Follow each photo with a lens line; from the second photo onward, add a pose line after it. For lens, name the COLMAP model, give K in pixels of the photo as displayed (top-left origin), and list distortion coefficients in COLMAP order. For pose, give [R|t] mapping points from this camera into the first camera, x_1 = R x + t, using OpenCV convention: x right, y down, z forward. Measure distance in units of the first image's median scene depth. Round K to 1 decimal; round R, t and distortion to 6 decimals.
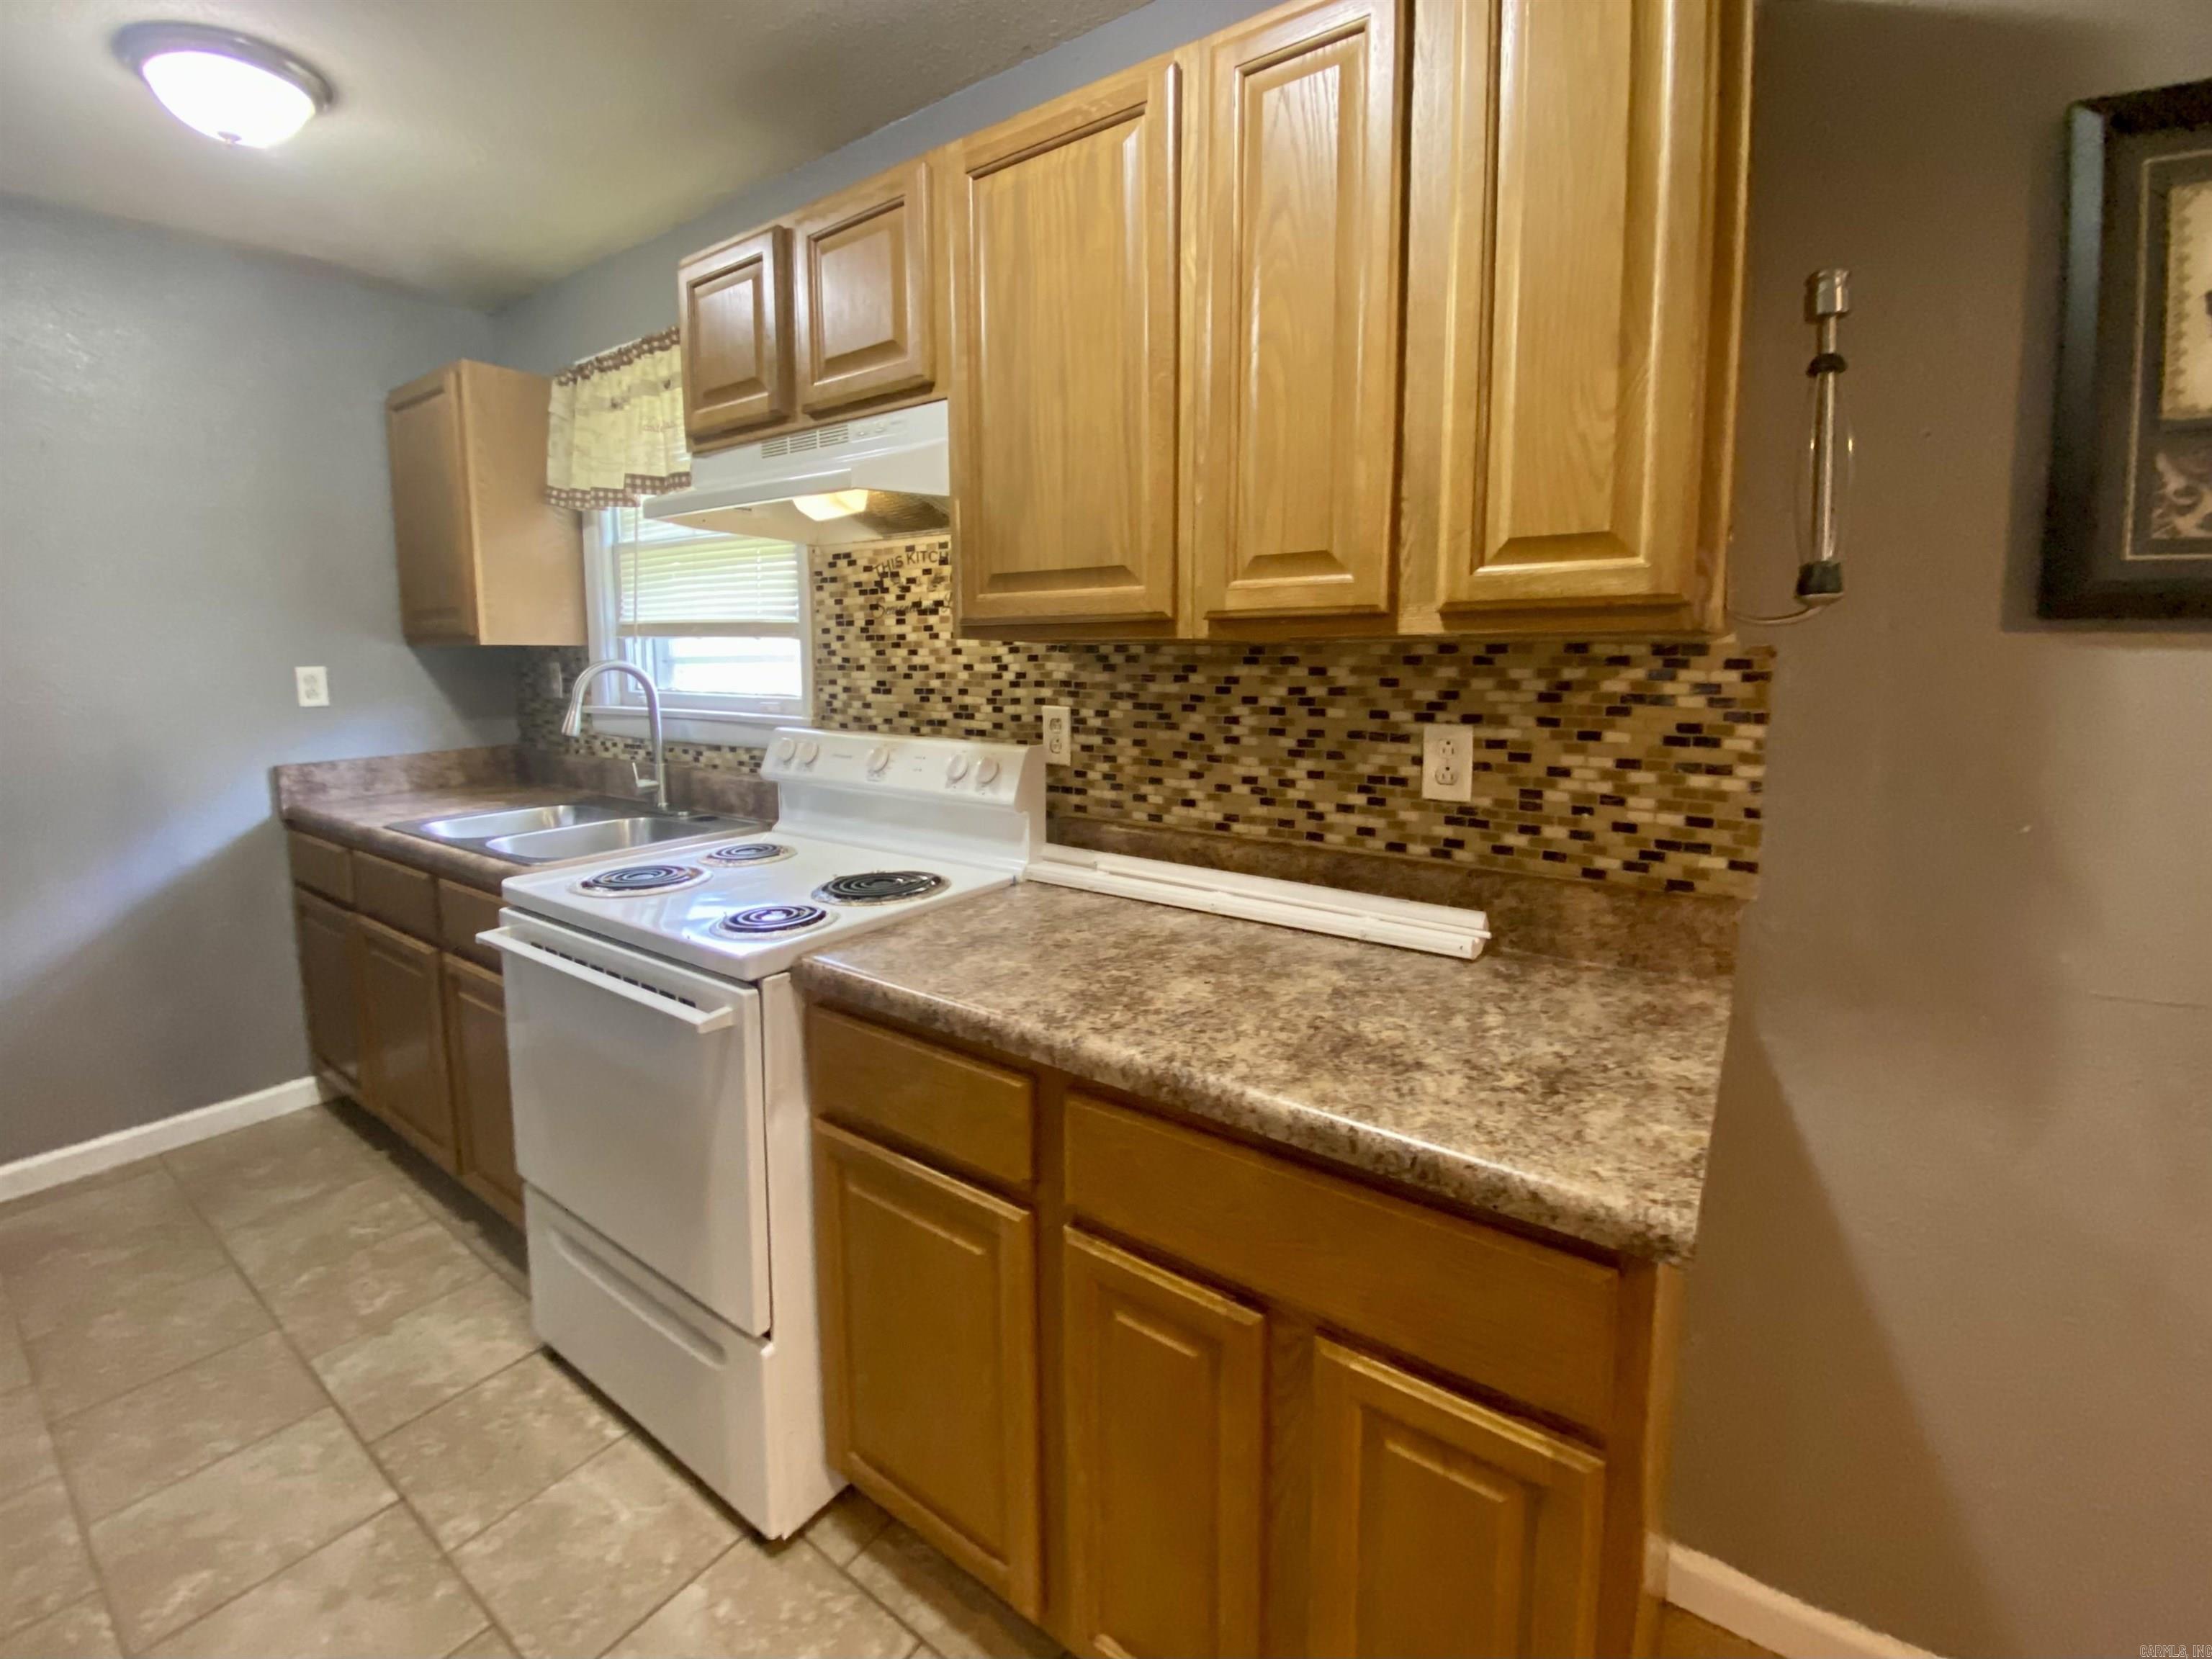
lens RADIAL K [[907.6, 0, 1110.4], [0, 907.6, 820.3], [0, 0, 1]] dist [0.035273, -0.023441]
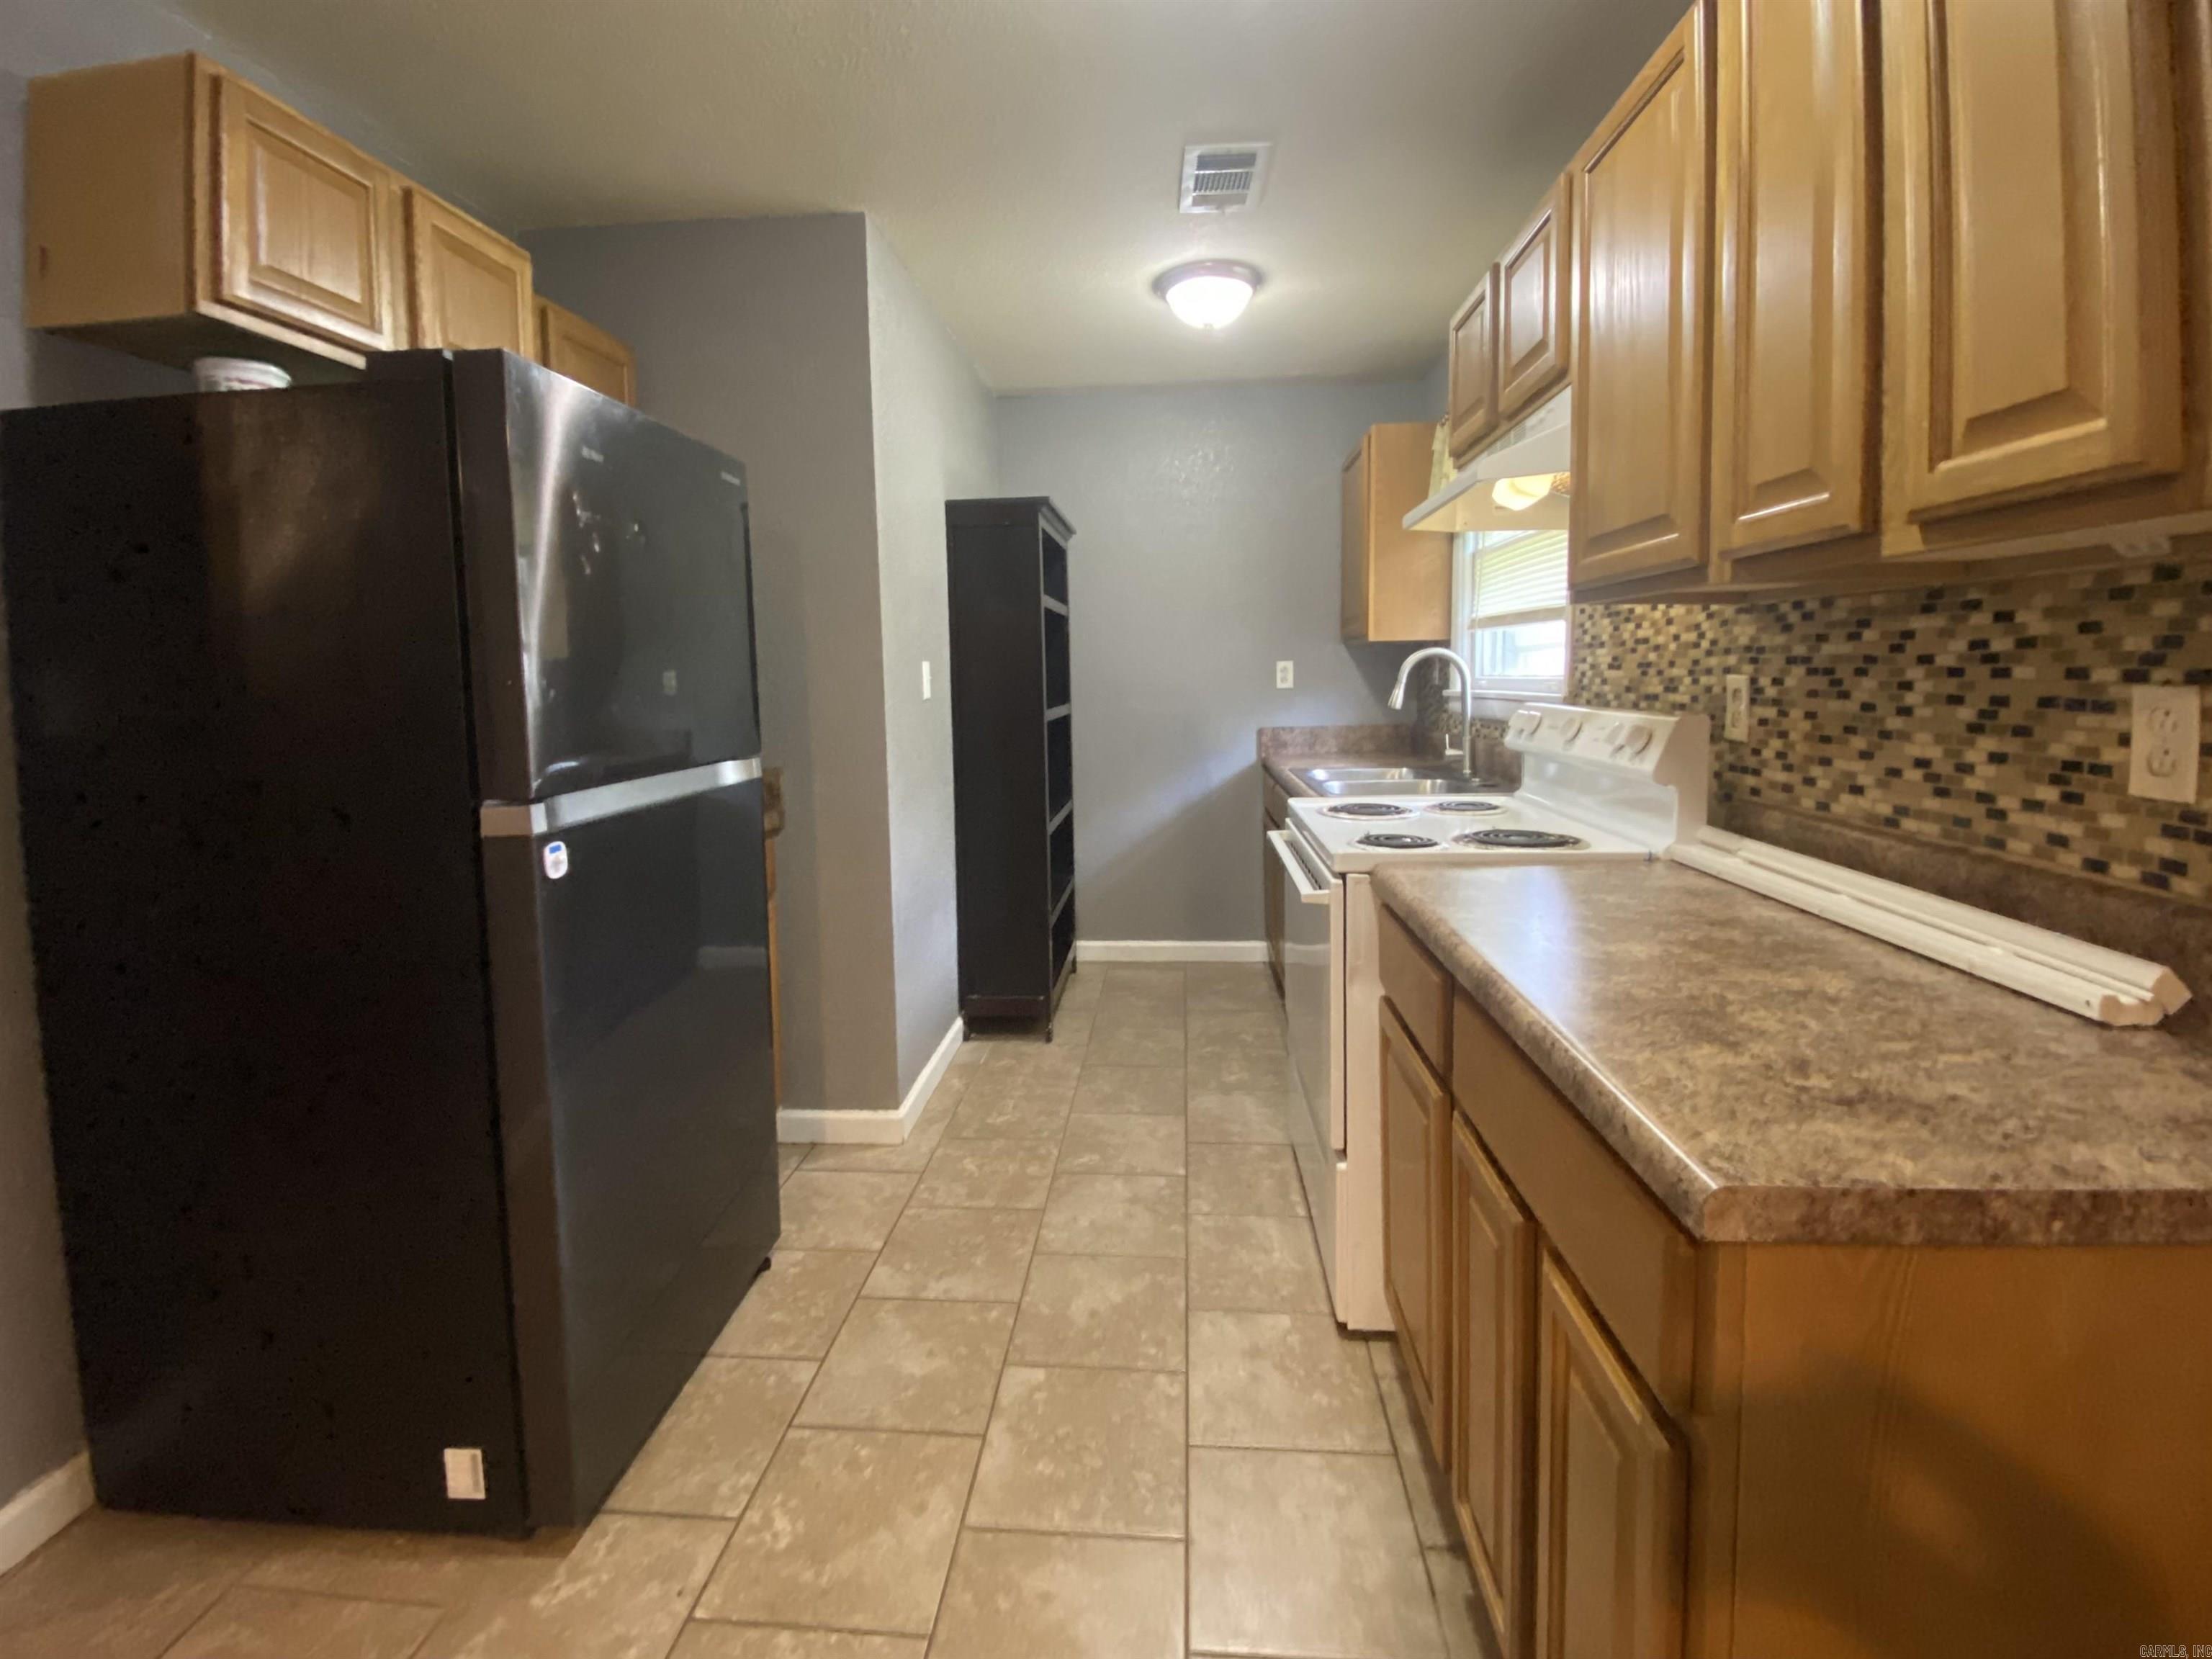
lens RADIAL K [[887.4, 0, 1107.2], [0, 887.4, 835.6], [0, 0, 1]] dist [0.000152, -0.012303]
pose [[0.536002, 0.145199, -0.831637, 0.388607], [-0.129966, 0.987547, 0.088656, 0.038819], [0.834153, 0.060565, 0.548198, 0.002899]]
